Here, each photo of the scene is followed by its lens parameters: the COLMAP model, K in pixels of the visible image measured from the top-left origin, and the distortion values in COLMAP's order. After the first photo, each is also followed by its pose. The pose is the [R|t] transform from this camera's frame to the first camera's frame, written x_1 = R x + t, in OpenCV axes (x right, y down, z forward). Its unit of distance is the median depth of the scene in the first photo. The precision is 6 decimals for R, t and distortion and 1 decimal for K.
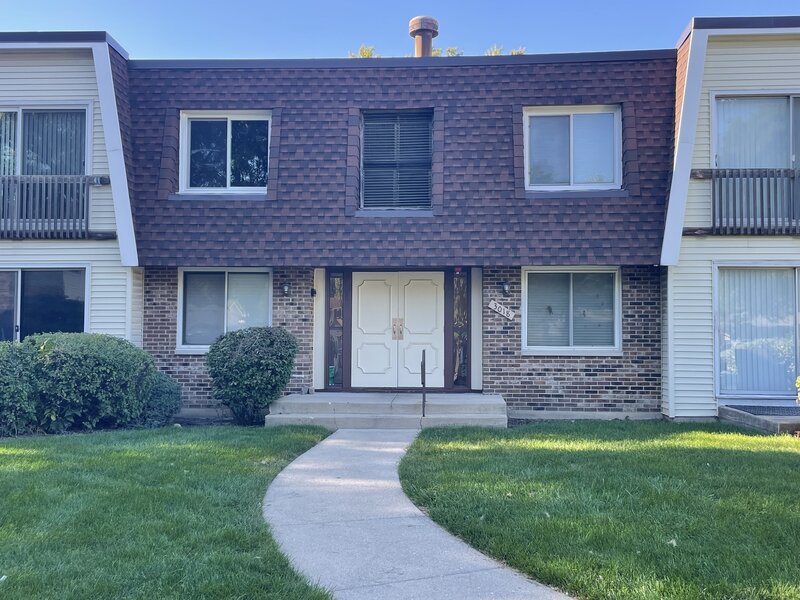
lens RADIAL K [[815.9, 0, 400.0], [0, 815.9, 300.0], [0, 0, 1]] dist [0.006659, 0.002129]
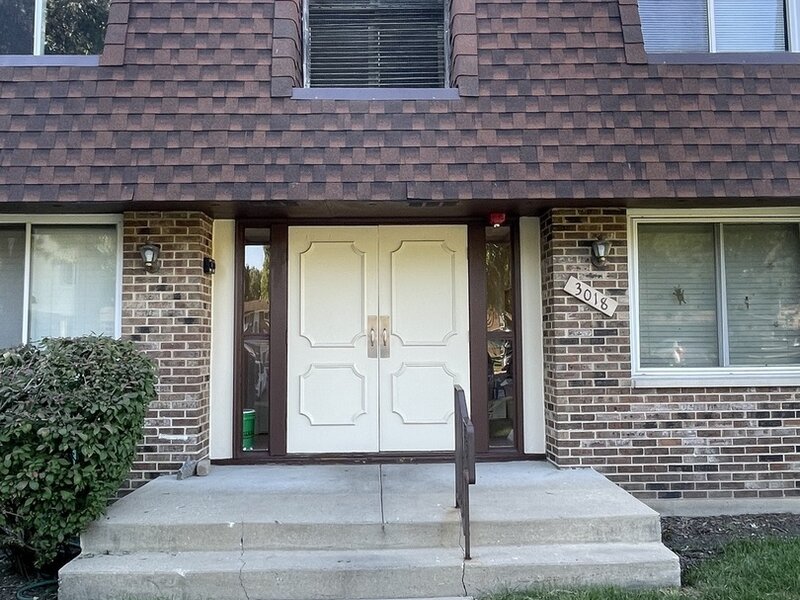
lens RADIAL K [[512.9, 0, 369.6], [0, 512.9, 297.7], [0, 0, 1]] dist [-0.007396, -0.004103]
pose [[0.996383, -0.006599, 0.084721, -0.036399], [0.008872, 0.999610, -0.026483, 0.020178], [-0.084514, 0.027139, 0.996053, 0.701318]]
